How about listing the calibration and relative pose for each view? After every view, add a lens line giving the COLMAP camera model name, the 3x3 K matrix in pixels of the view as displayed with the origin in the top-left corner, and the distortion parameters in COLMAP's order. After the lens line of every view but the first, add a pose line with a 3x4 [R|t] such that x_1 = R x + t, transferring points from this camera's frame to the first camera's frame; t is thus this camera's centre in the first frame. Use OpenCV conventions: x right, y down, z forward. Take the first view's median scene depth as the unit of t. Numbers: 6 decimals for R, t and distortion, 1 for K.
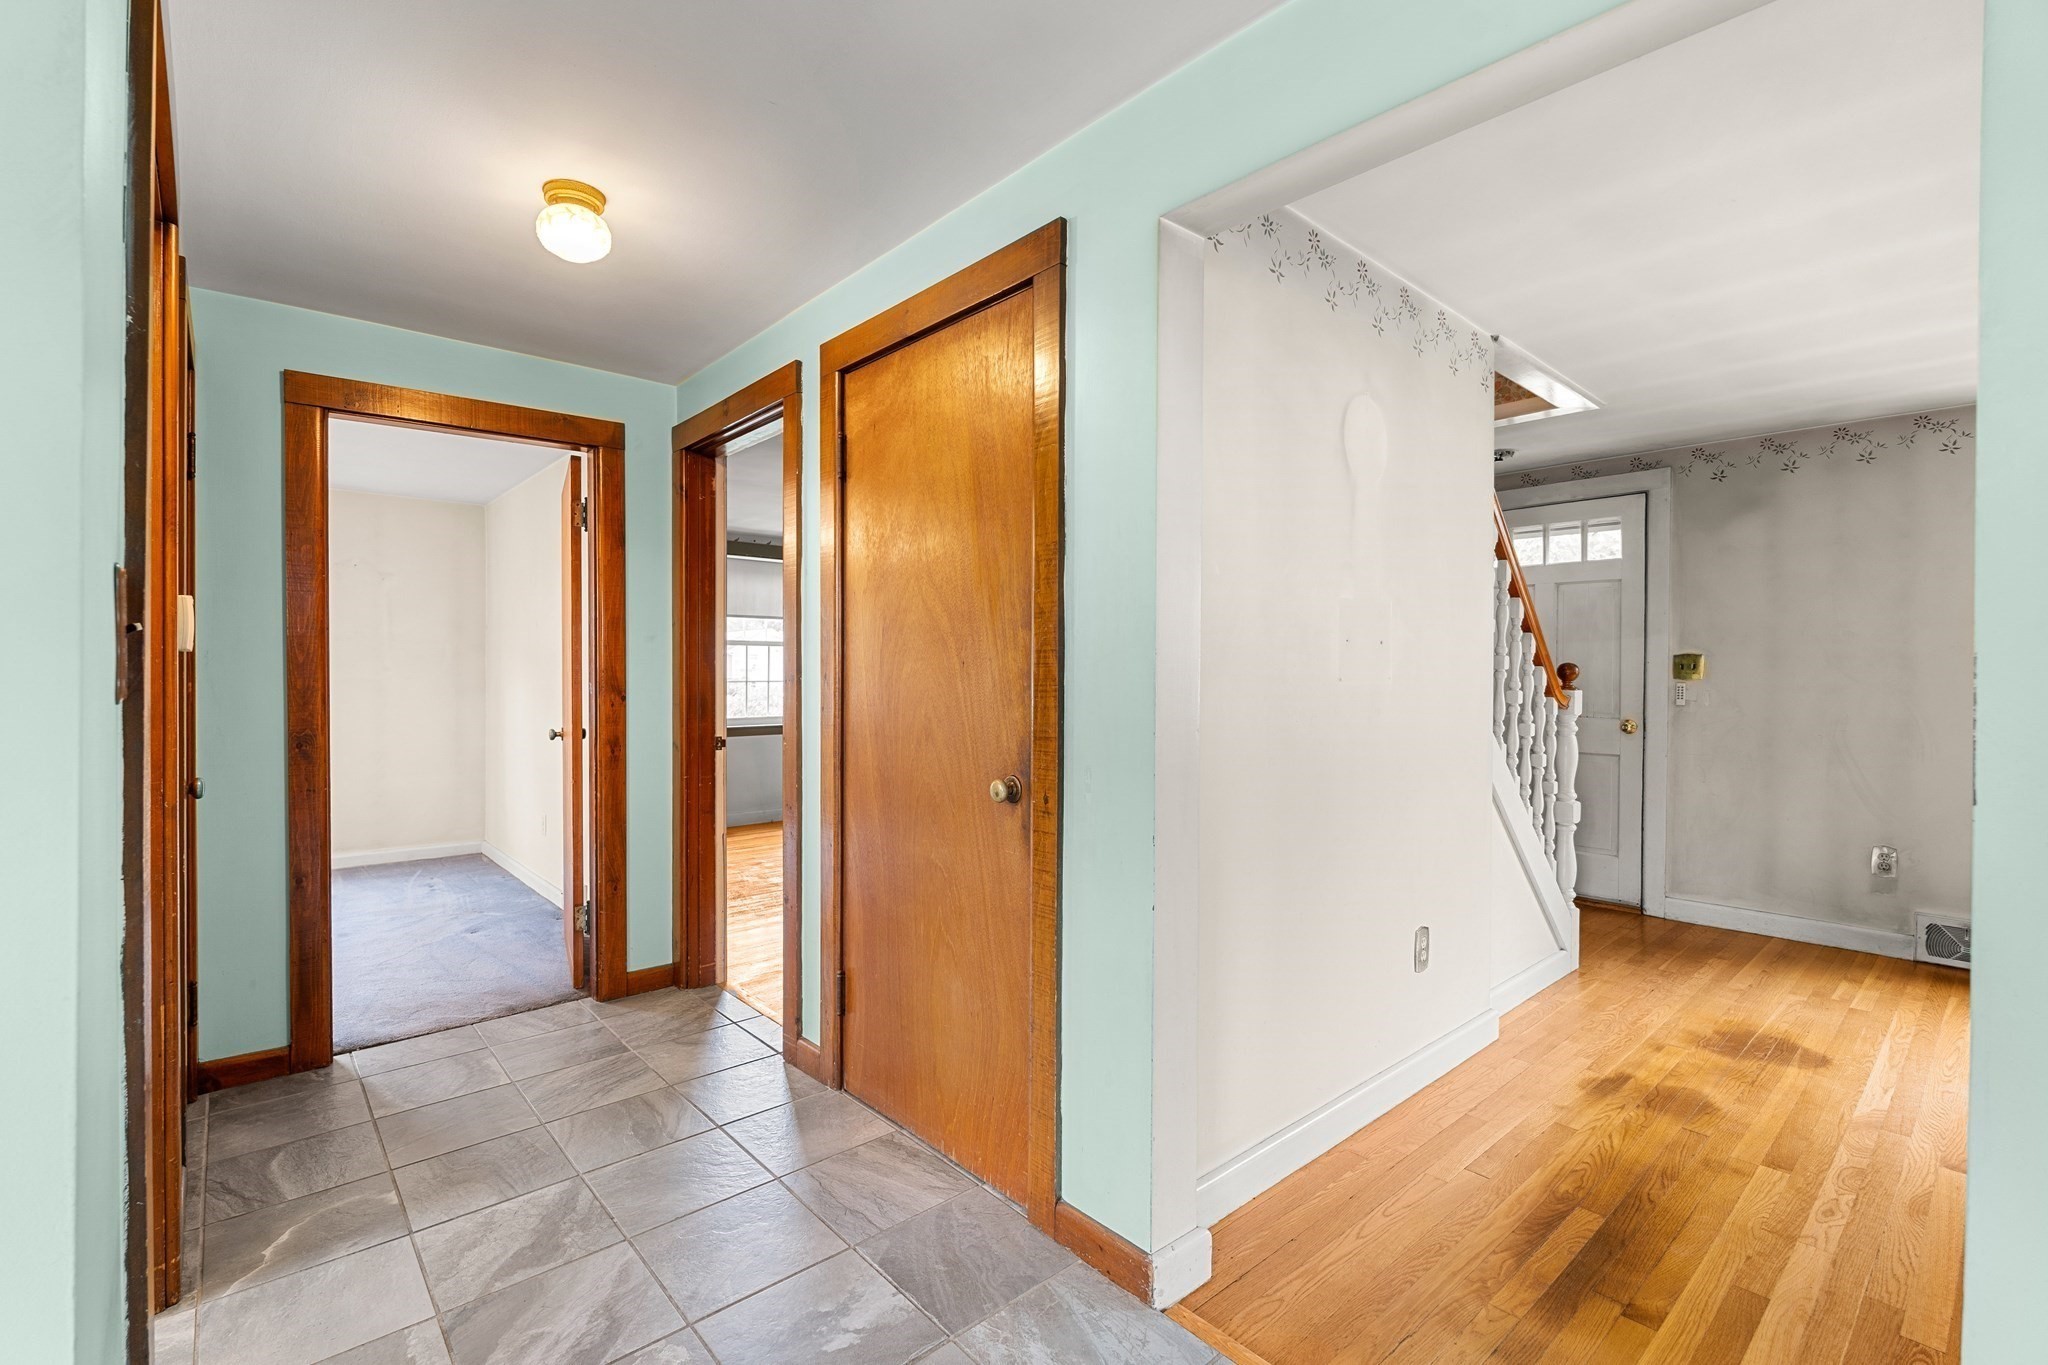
lens RADIAL K [[910.0, 0, 1021.5], [0, 910.0, 684.2], [0, 0, 1]] dist [-0.003831, -0.000140]
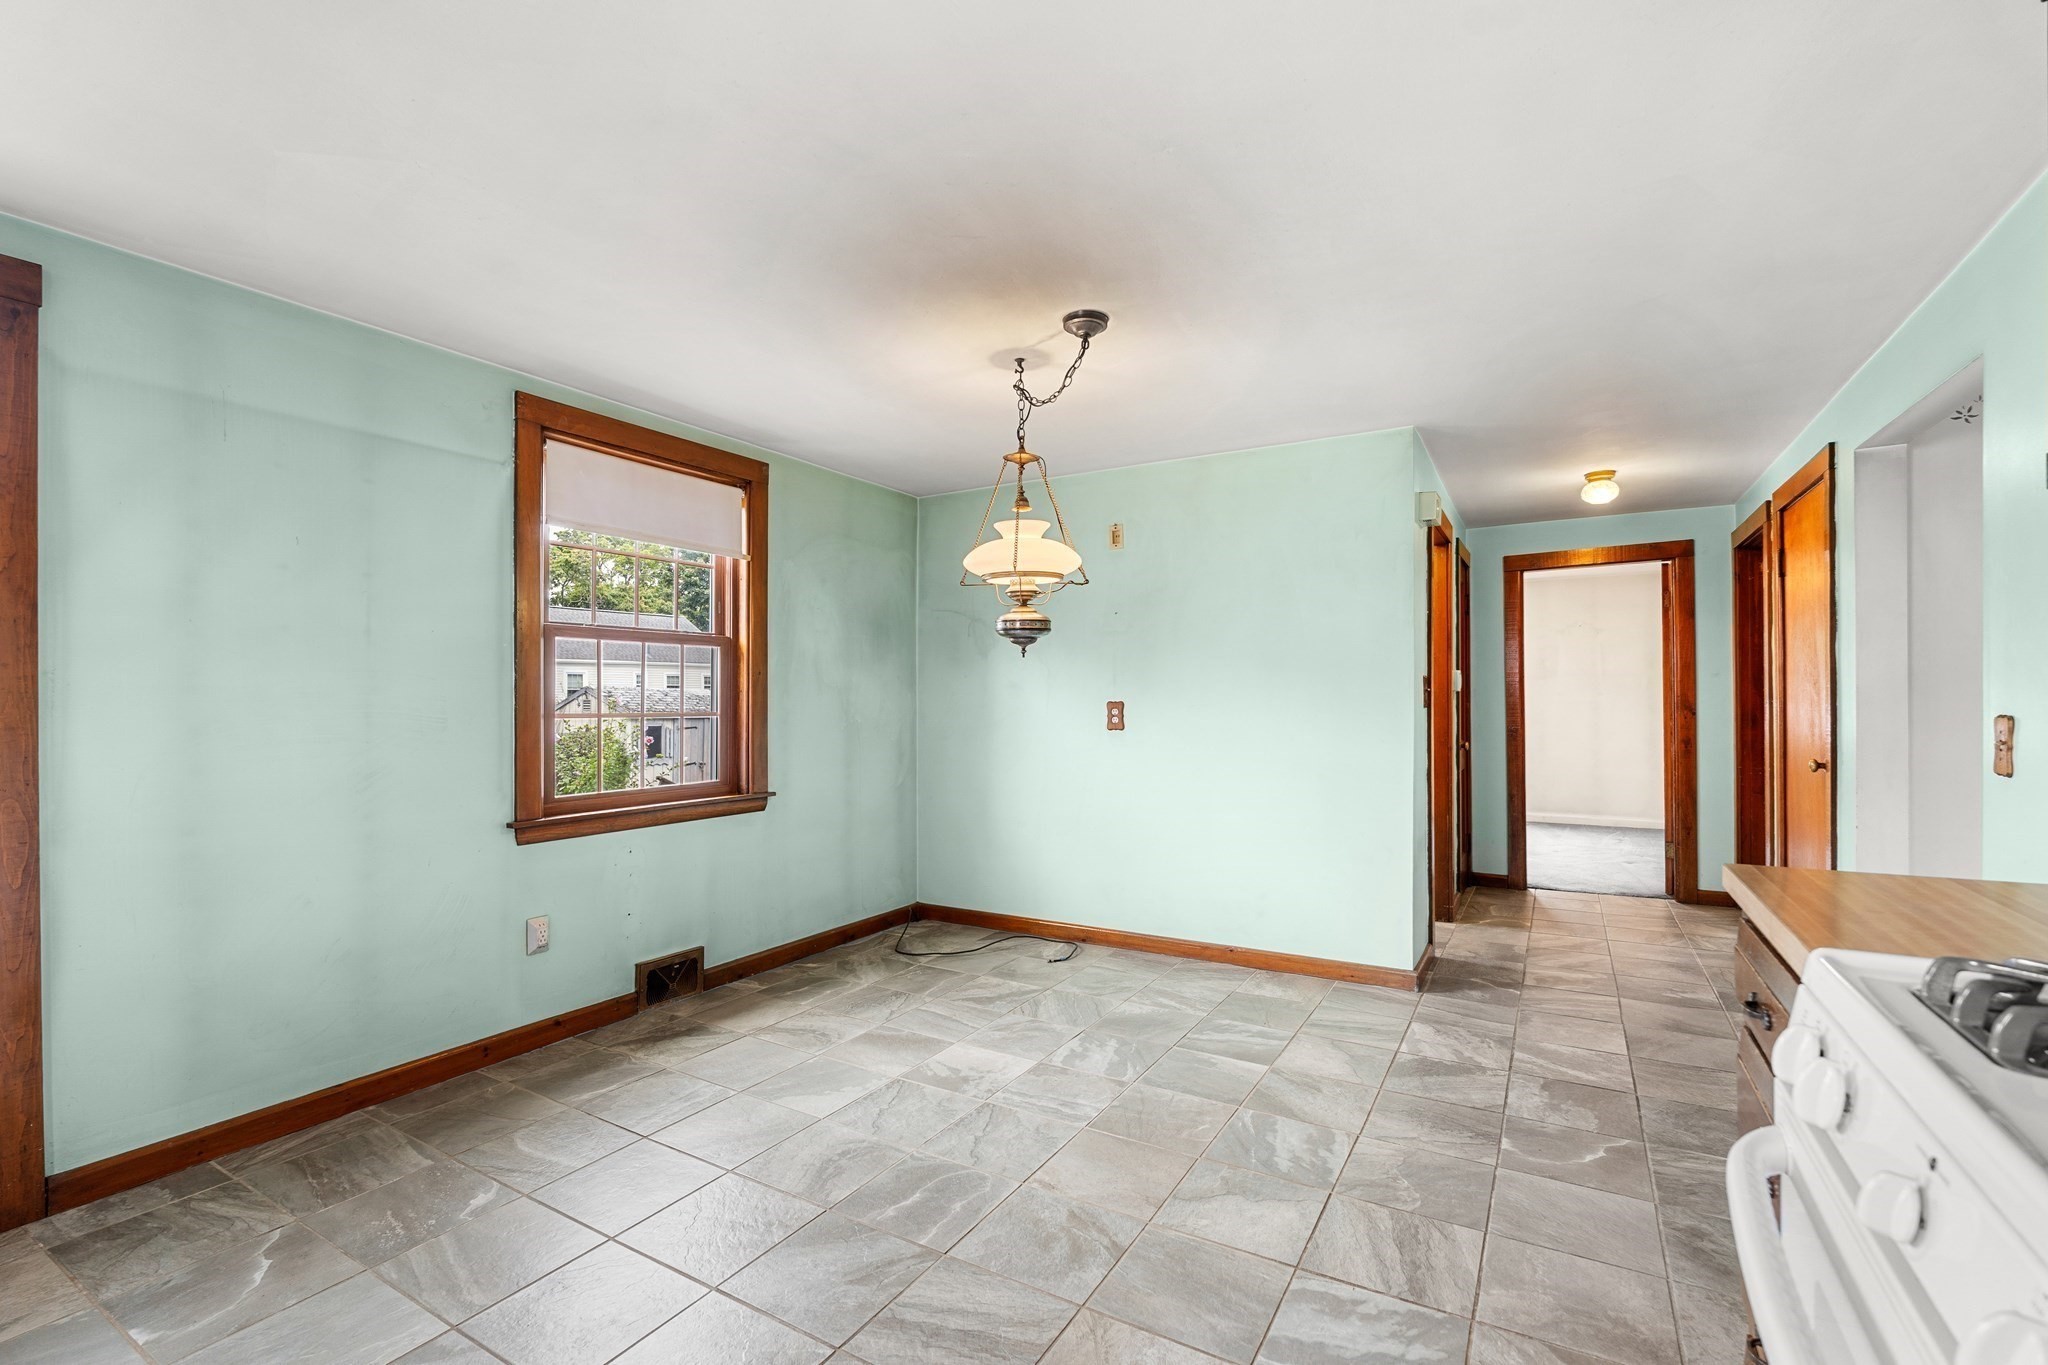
lens RADIAL K [[910.0, 0, 1019.8], [0, 910.0, 692.1], [0, 0, 1]] dist [-0.003831, -0.000140]
pose [[0.308057, -0.011865, -0.951294, 0.815693], [-0.002060, 0.999912, -0.013139, 0.001197], [0.951366, 0.006007, 0.308006, -0.695471]]
